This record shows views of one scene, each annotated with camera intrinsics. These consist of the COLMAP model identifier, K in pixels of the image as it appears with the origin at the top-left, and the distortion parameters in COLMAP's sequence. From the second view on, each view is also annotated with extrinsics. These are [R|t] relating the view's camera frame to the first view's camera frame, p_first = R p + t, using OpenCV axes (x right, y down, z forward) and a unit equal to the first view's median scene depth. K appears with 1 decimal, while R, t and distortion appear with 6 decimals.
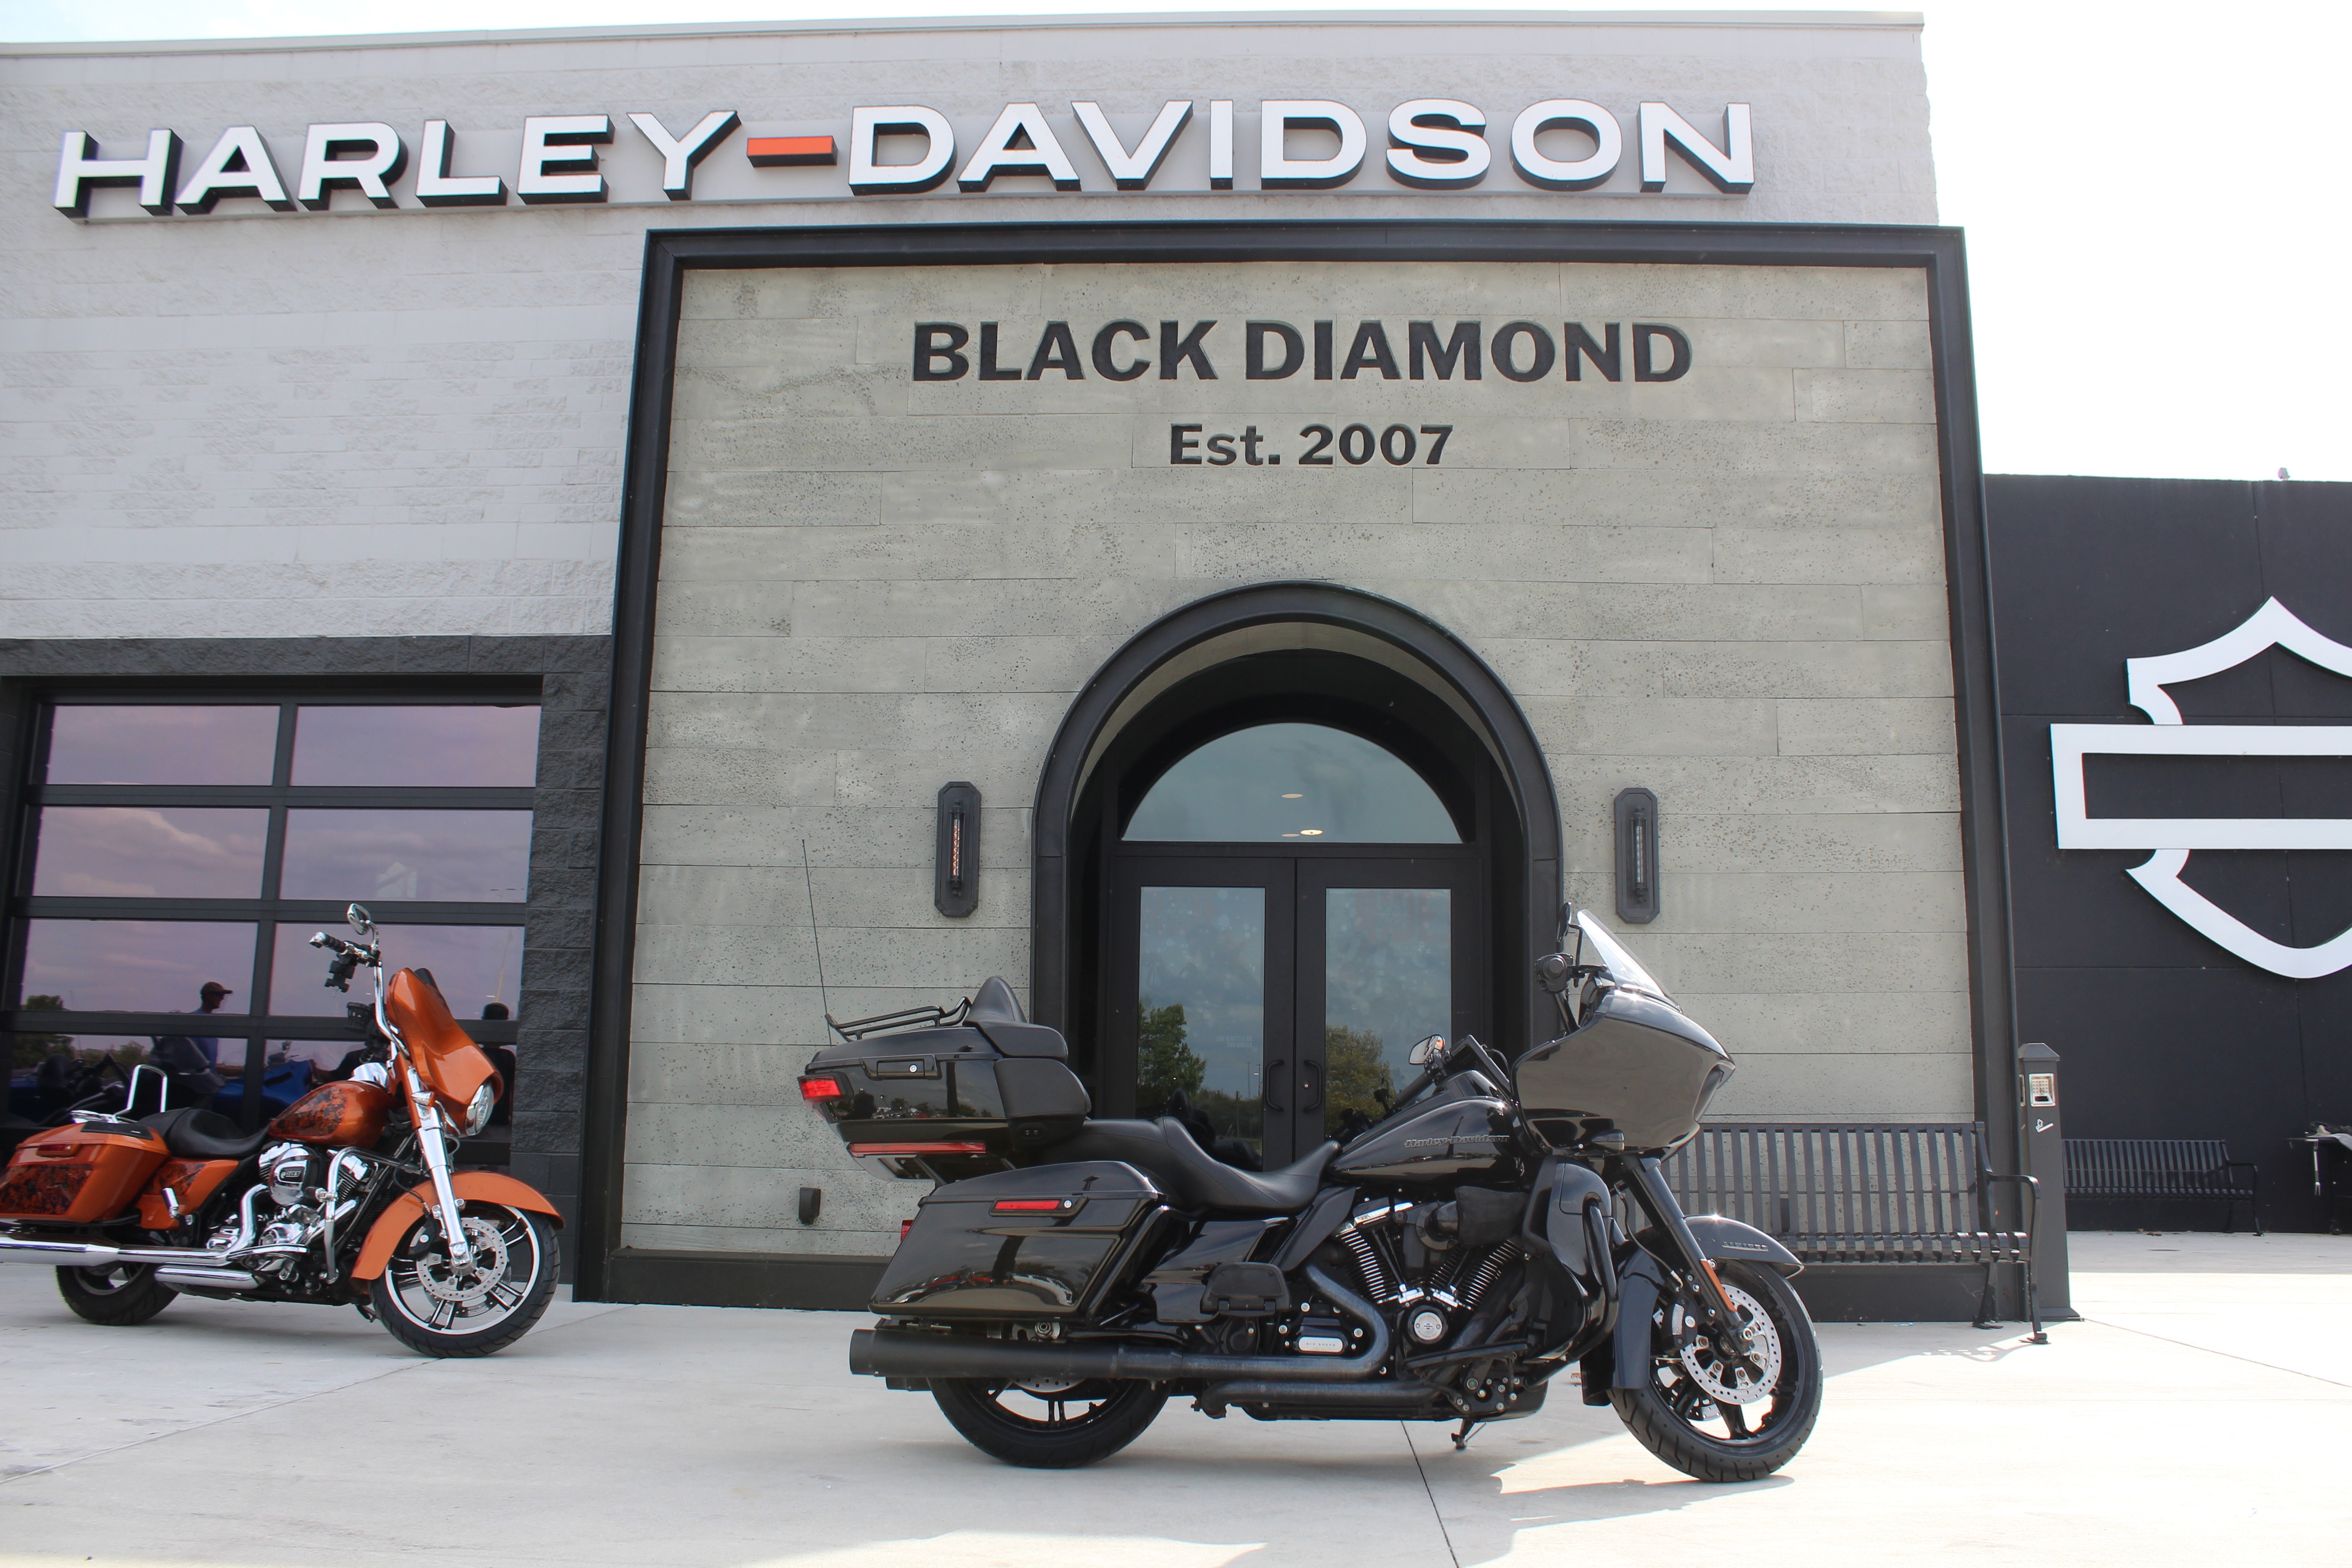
lens RADIAL K [[1955.7, 0, 1211.2], [0, 1955.7, 790.7], [0, 0, 1]] dist [-0.168164, 0.147011]
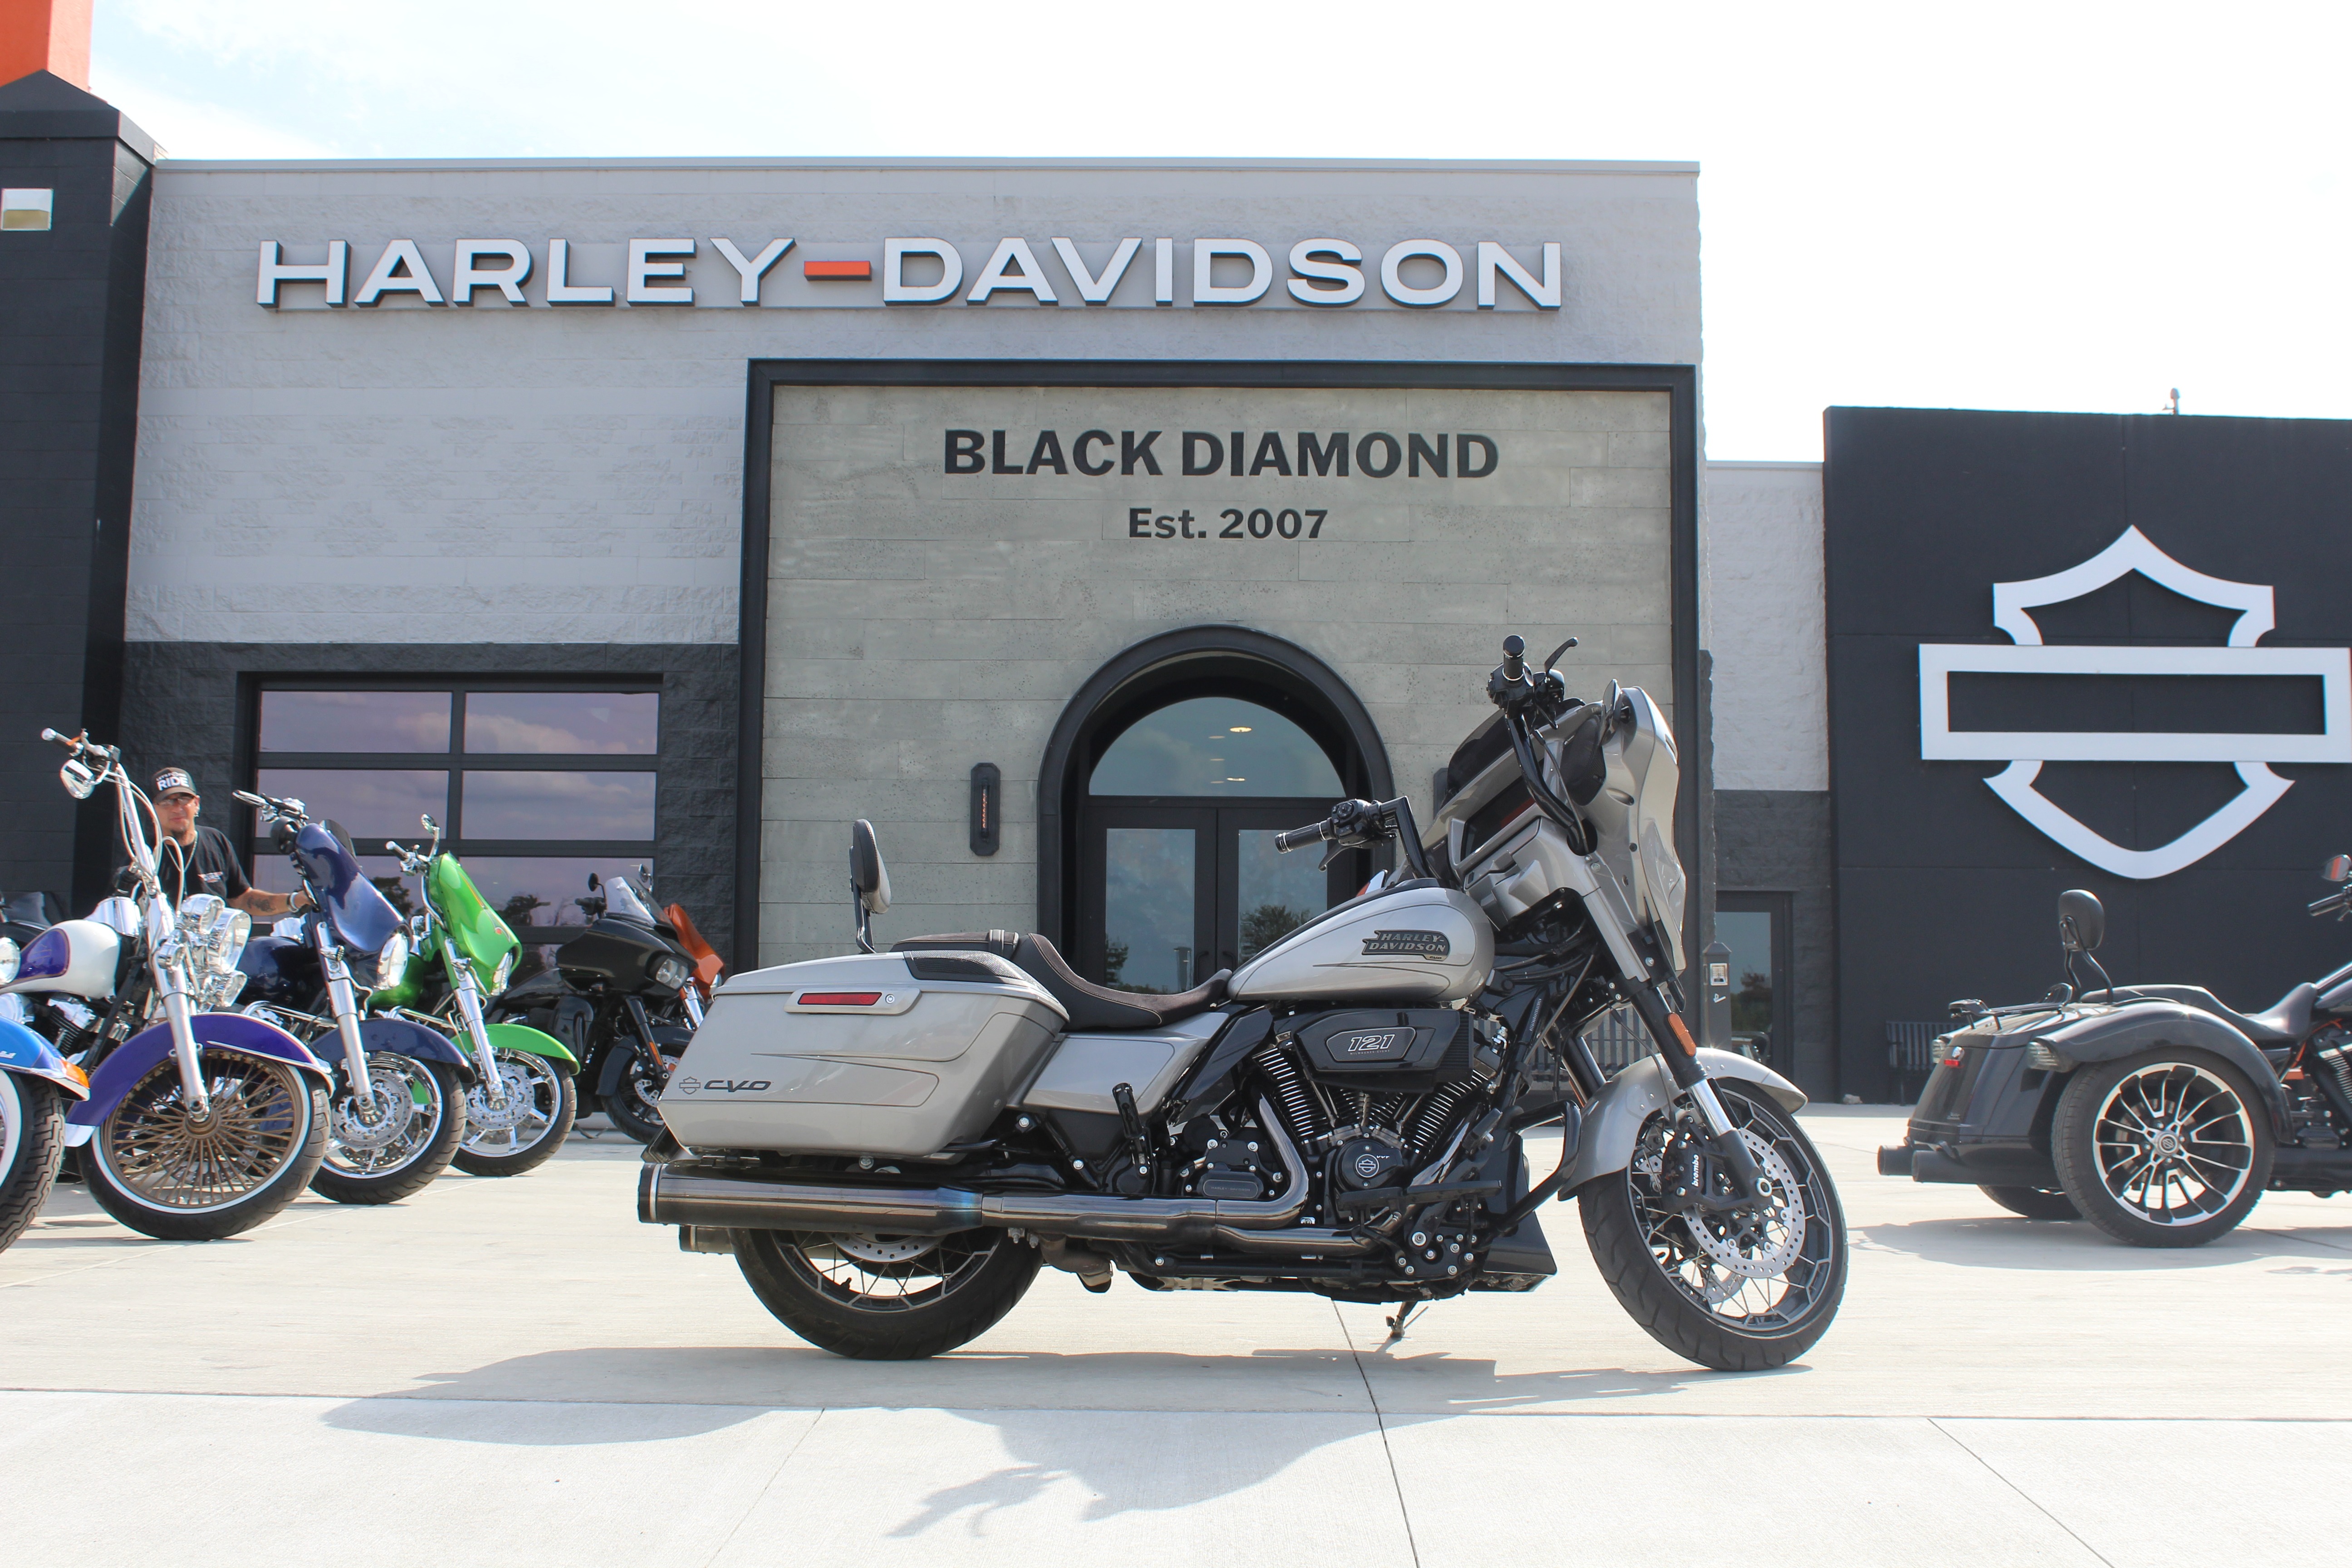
lens RADIAL K [[2567.6, 0, 1225.6], [0, 2567.6, 784.9], [0, 0, 1]] dist [-0.105539, 0.116716]
pose [[0.999260, -0.001073, 0.038452, -0.022412], [-0.001852, 0.997108, 0.075971, -0.127119], [-0.038422, -0.075986, 0.996368, -0.869534]]
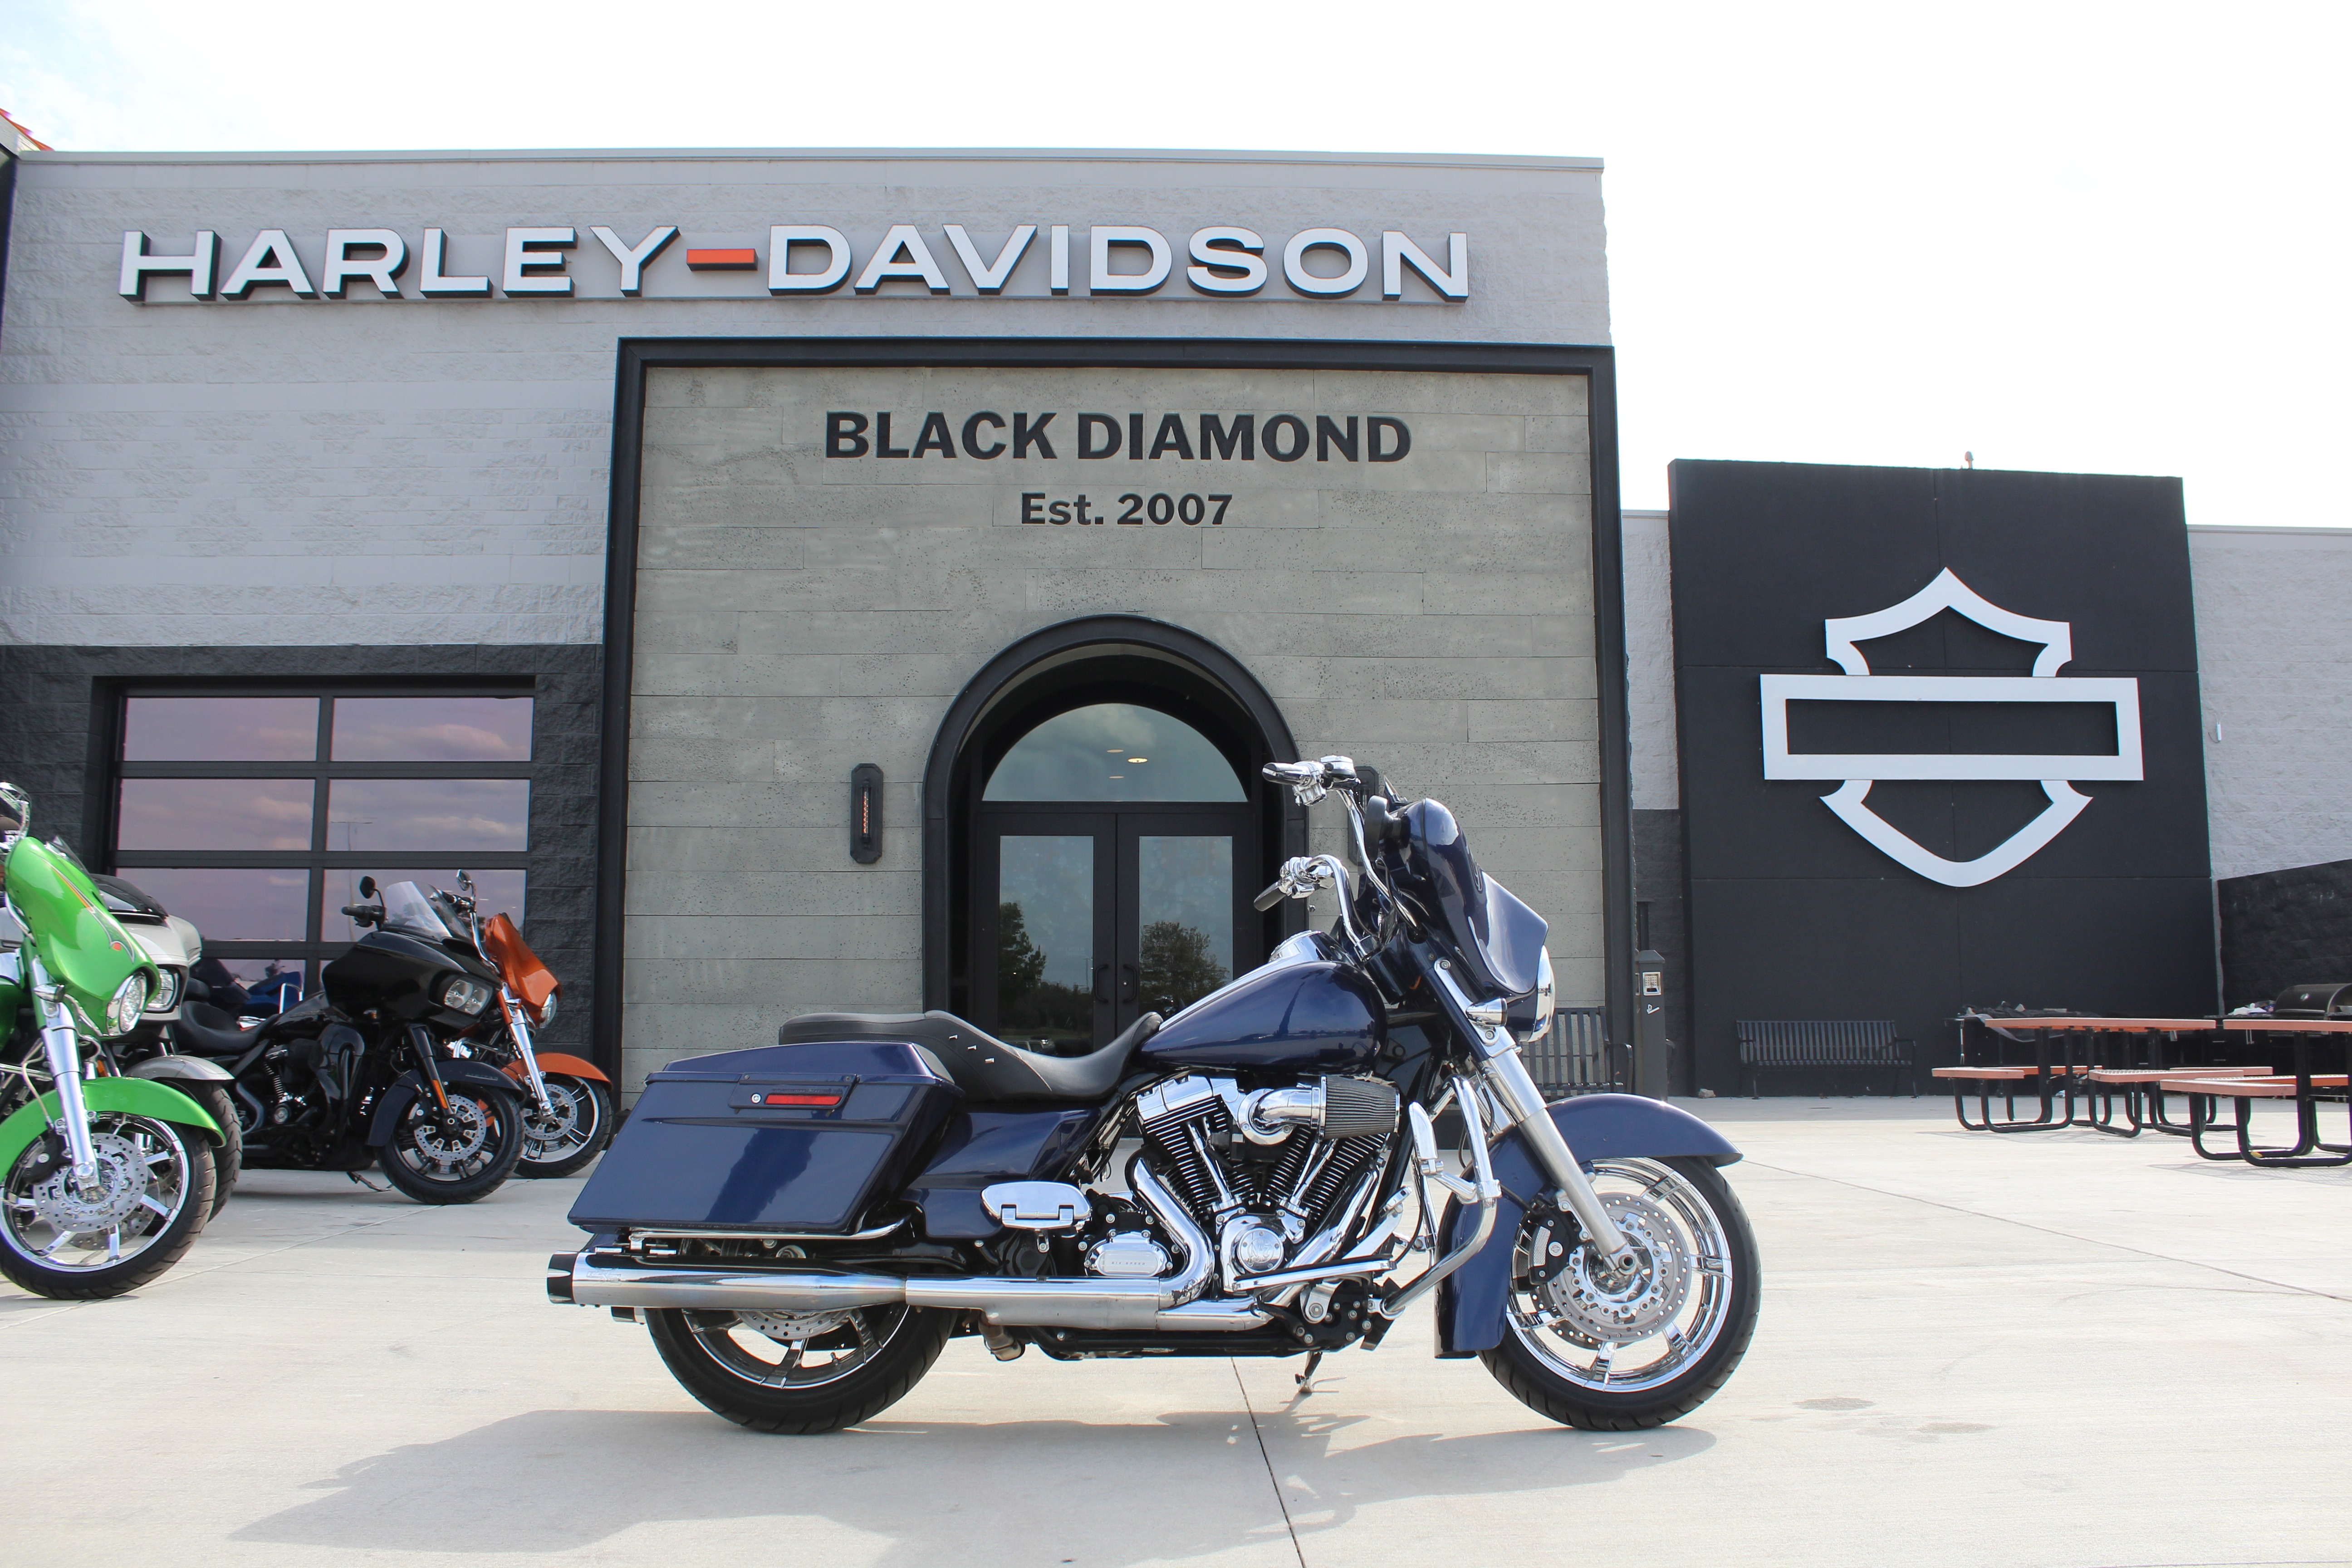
lens RADIAL K [[1955.7, 0, 1211.2], [0, 1955.7, 790.7], [0, 0, 1]] dist [-0.168164, 0.147011]
pose [[0.996535, -0.005618, 0.082979, -0.003087], [0.001088, 0.998511, 0.054542, -0.056043], [-0.083162, -0.054263, 0.995058, -0.345874]]
